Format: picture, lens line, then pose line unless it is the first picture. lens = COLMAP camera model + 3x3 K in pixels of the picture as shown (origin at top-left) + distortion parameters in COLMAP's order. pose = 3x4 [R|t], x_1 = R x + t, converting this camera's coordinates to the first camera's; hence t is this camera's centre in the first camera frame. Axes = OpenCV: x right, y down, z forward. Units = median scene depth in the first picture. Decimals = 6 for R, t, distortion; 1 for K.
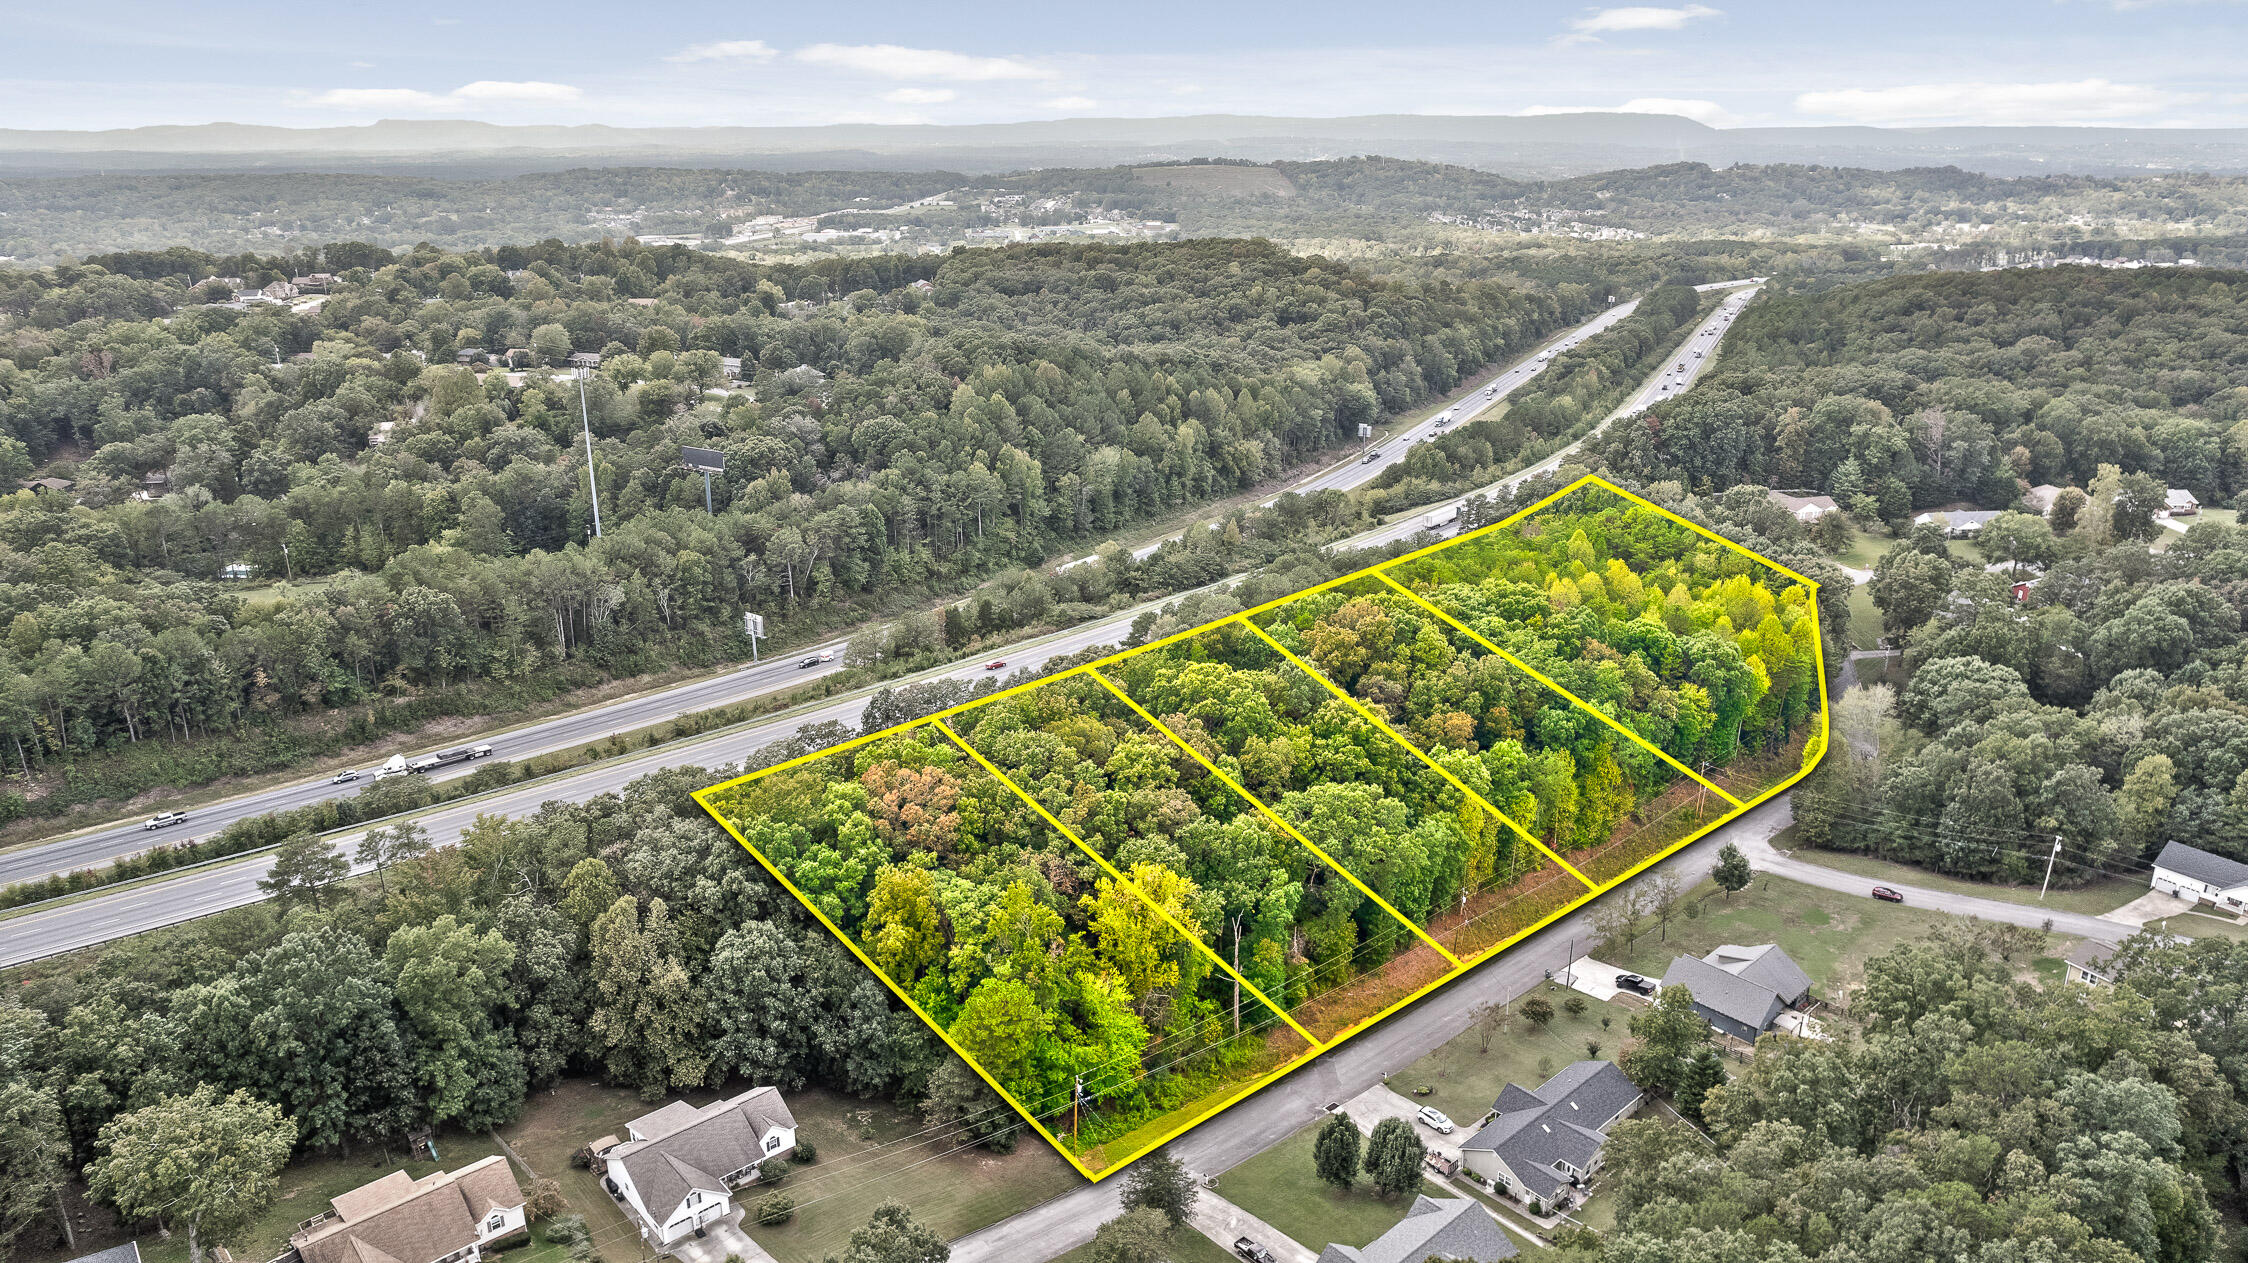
lens RADIAL K [[1495.1, 0, 1146.5], [0, 1495.1, 540.4], [0, 0, 1]] dist [-0.050023, -0.001042]
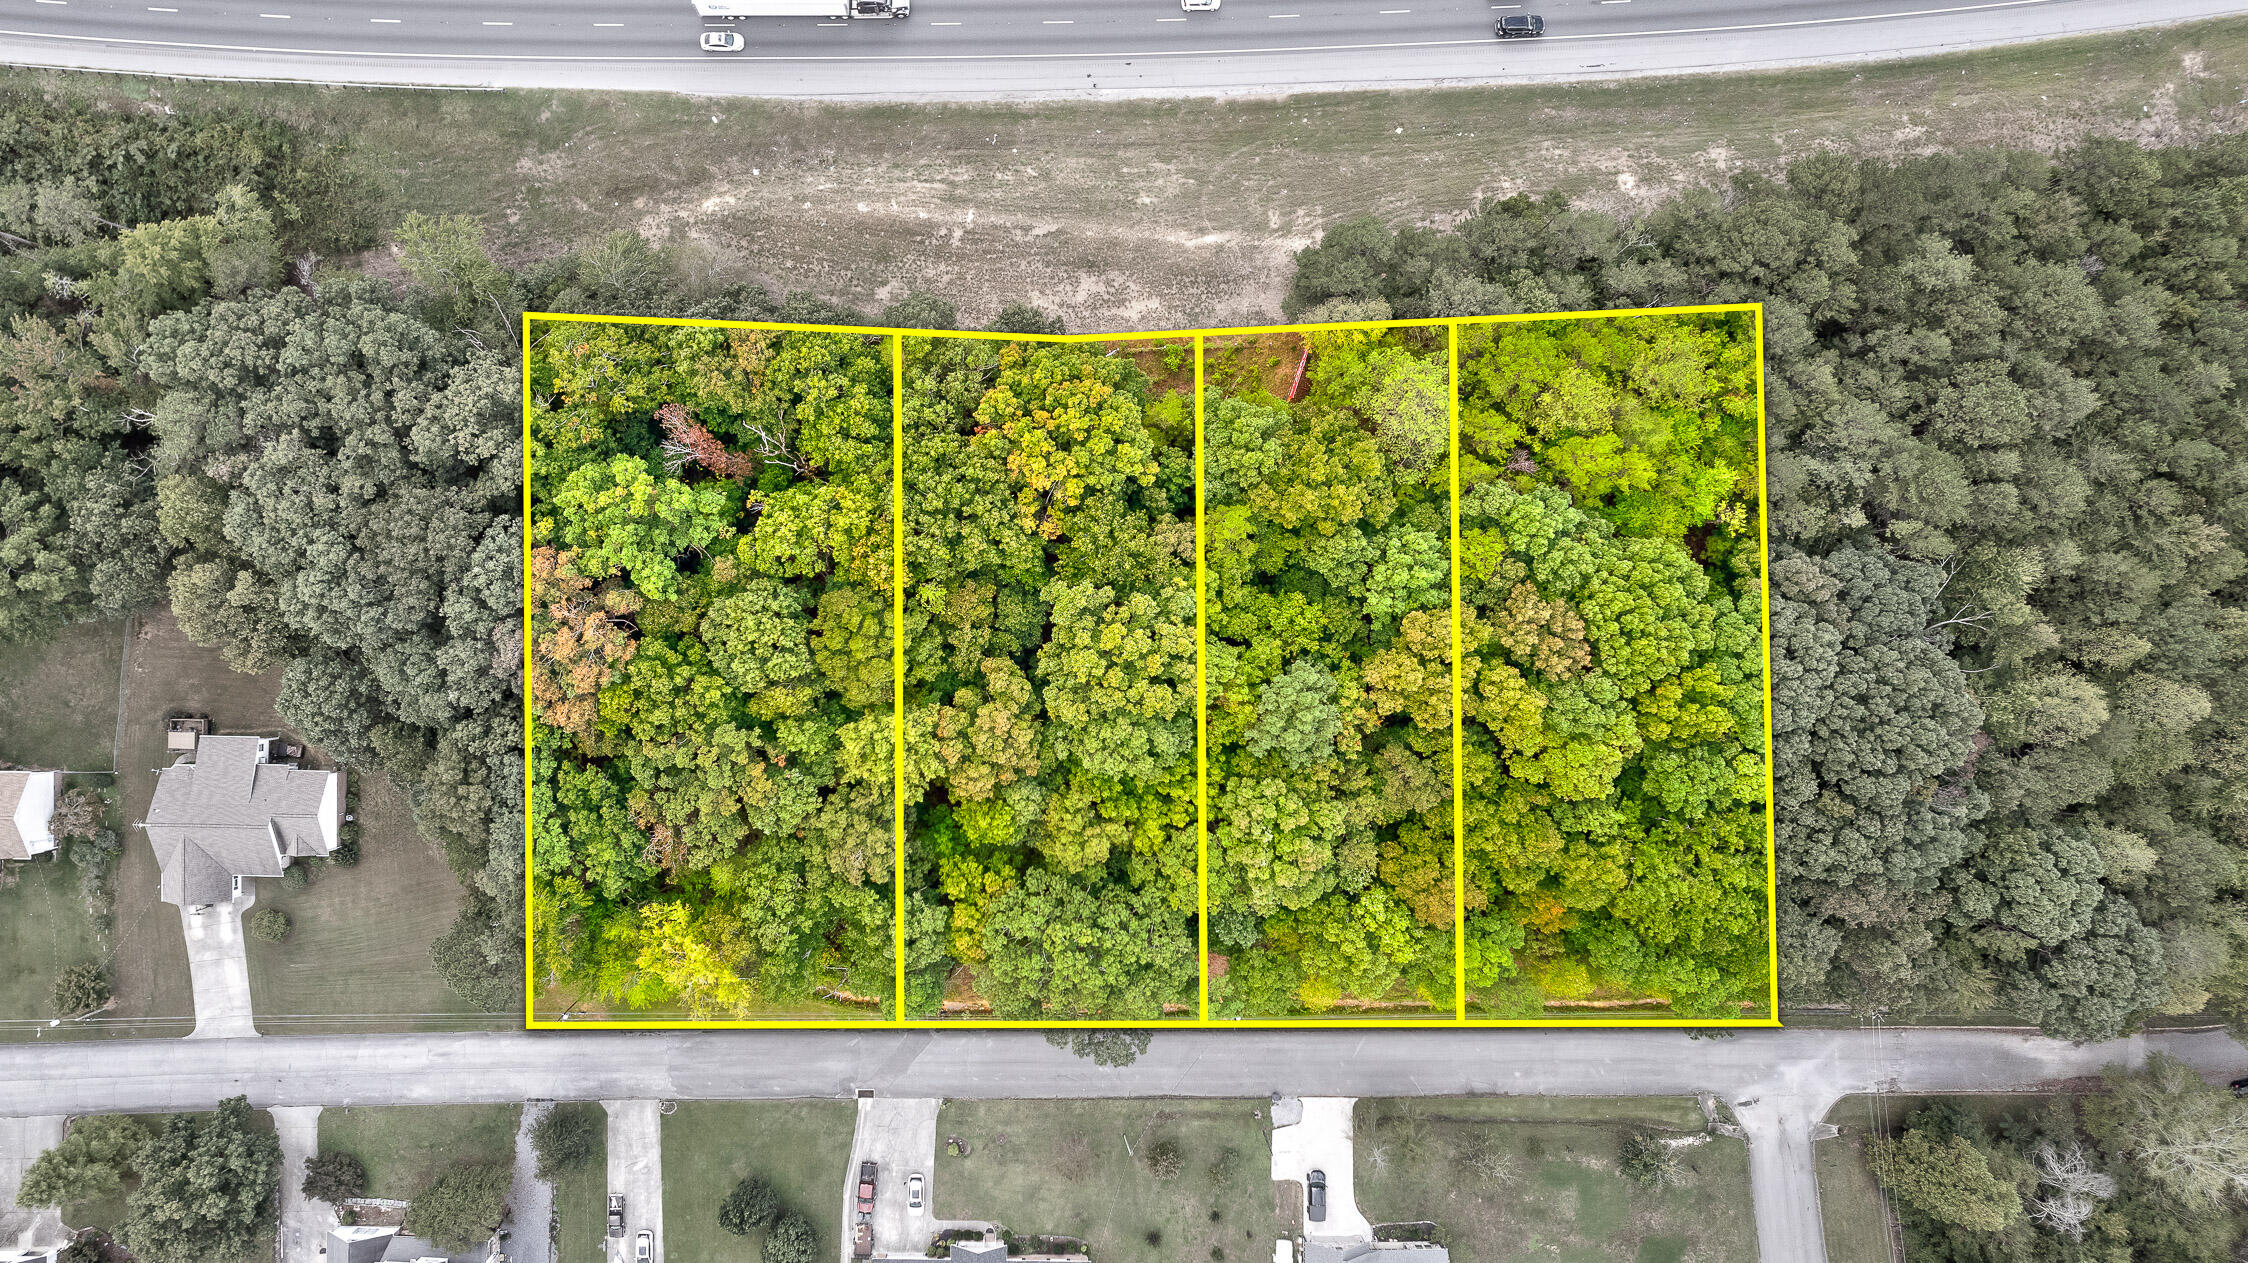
lens RADIAL K [[1470.3, 0, 1124.0], [0, 1470.3, 631.5], [0, 0, 1]] dist [-0.071684, 0.065328]
pose [[0.730706, 0.682649, 0.007758, 0.024624], [-0.186668, 0.188853, 0.964100, -0.378702], [0.656677, -0.705922, 0.265425, 0.691506]]
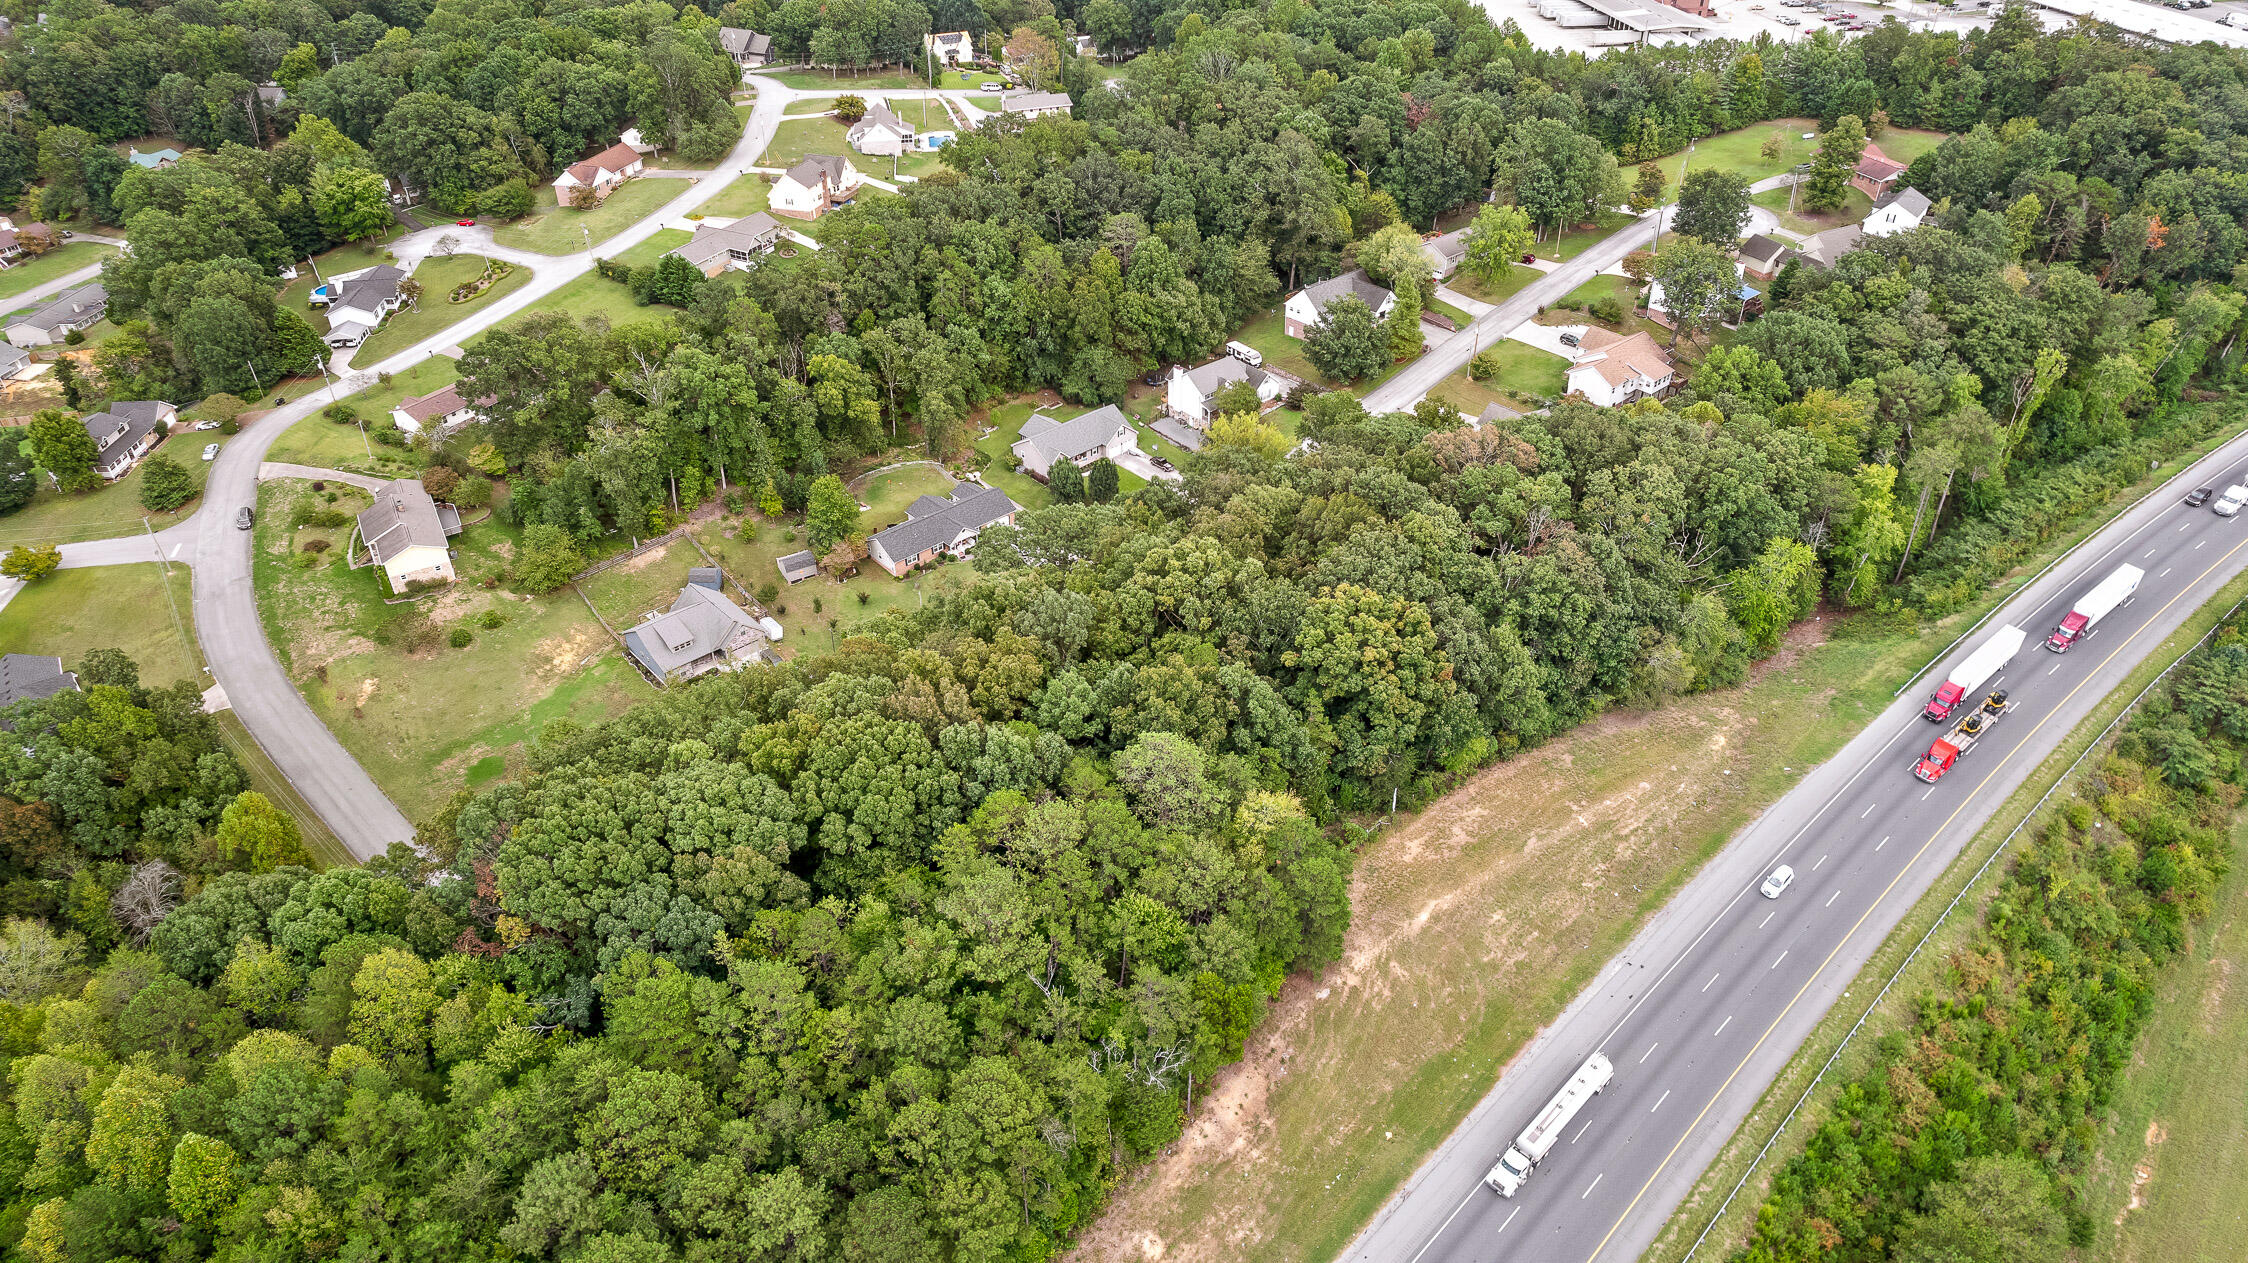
lens RADIAL K [[1470.3, 0, 1124.0], [0, 1470.3, 631.5], [0, 0, 1]] dist [-0.071684, 0.065328]
pose [[-0.999883, 0.004825, 0.014499, 0.051950], [0.014163, 0.648850, 0.760785, -0.360116], [-0.005737, 0.760901, -0.648842, 1.213133]]
